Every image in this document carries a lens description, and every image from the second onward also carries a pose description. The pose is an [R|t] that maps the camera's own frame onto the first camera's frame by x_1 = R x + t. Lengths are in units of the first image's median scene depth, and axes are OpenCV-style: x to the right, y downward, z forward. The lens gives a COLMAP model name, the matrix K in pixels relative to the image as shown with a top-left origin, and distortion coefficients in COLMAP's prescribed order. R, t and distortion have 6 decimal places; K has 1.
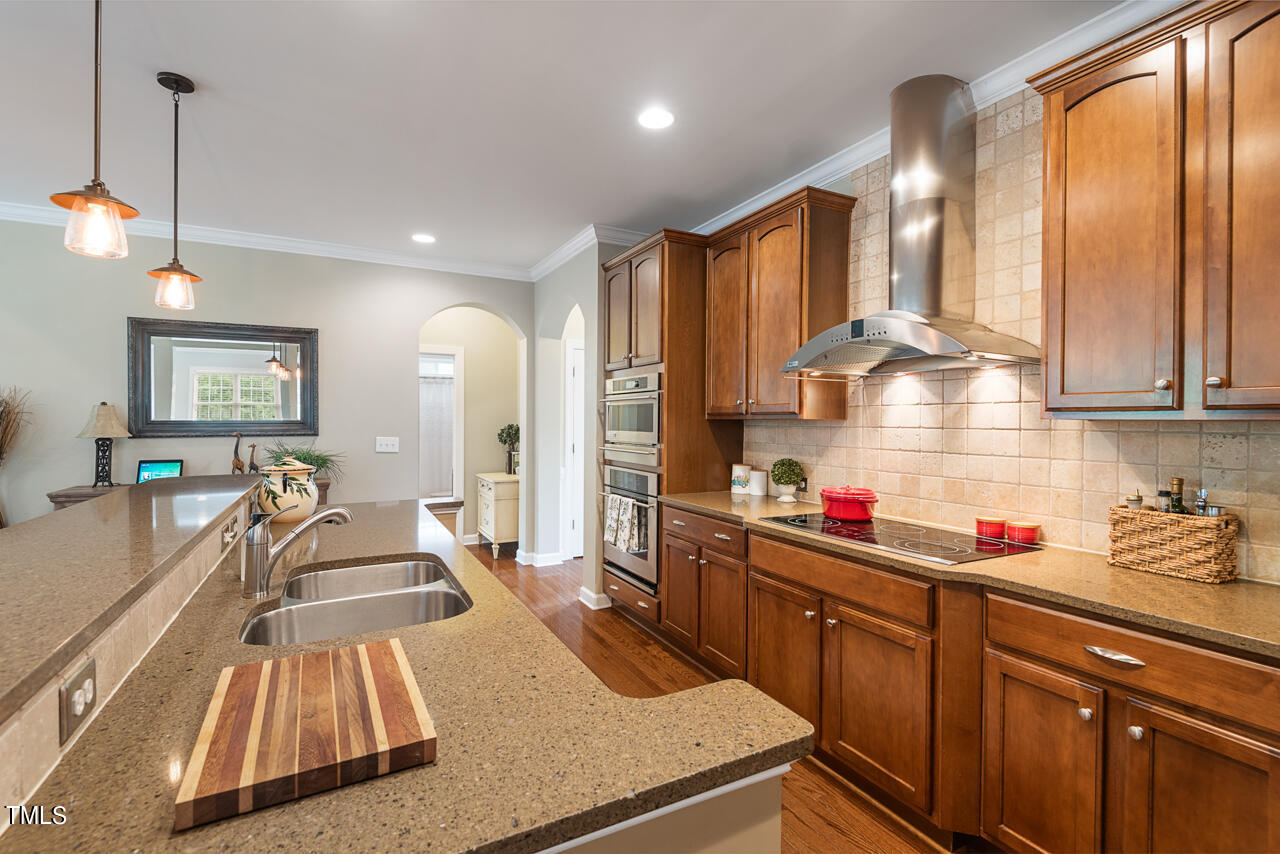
lens RADIAL K [[577.5, 0, 647.9], [0, 577.5, 422.6], [0, 0, 1]] dist [0.029212, -0.017162]
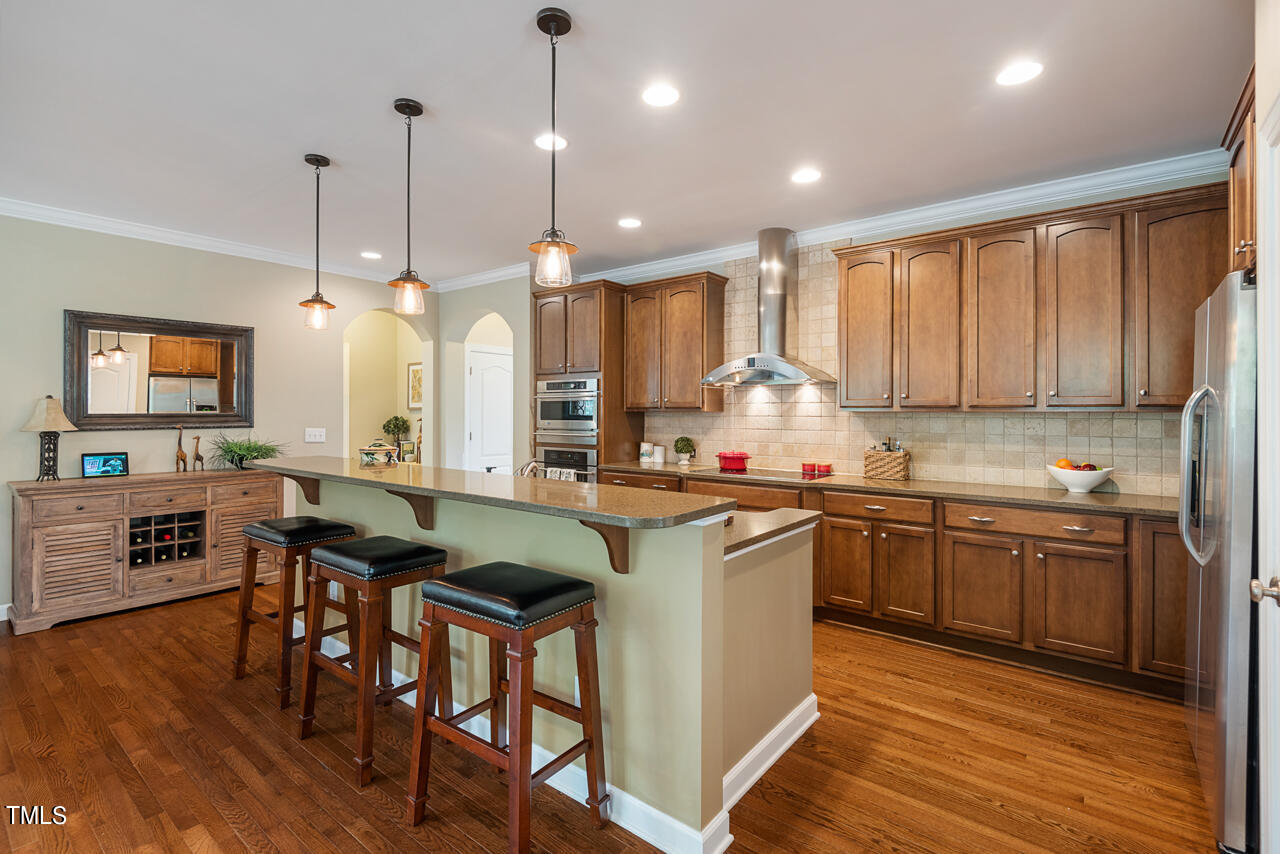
lens RADIAL K [[577.5, 0, 644.0], [0, 577.5, 411.2], [0, 0, 1]] dist [0.029212, -0.017162]
pose [[0.917605, -0.001746, 0.397490, -0.517855], [0.003978, 0.999981, -0.004789, 0.000736], [-0.397474, 0.005975, 0.917594, -0.416103]]
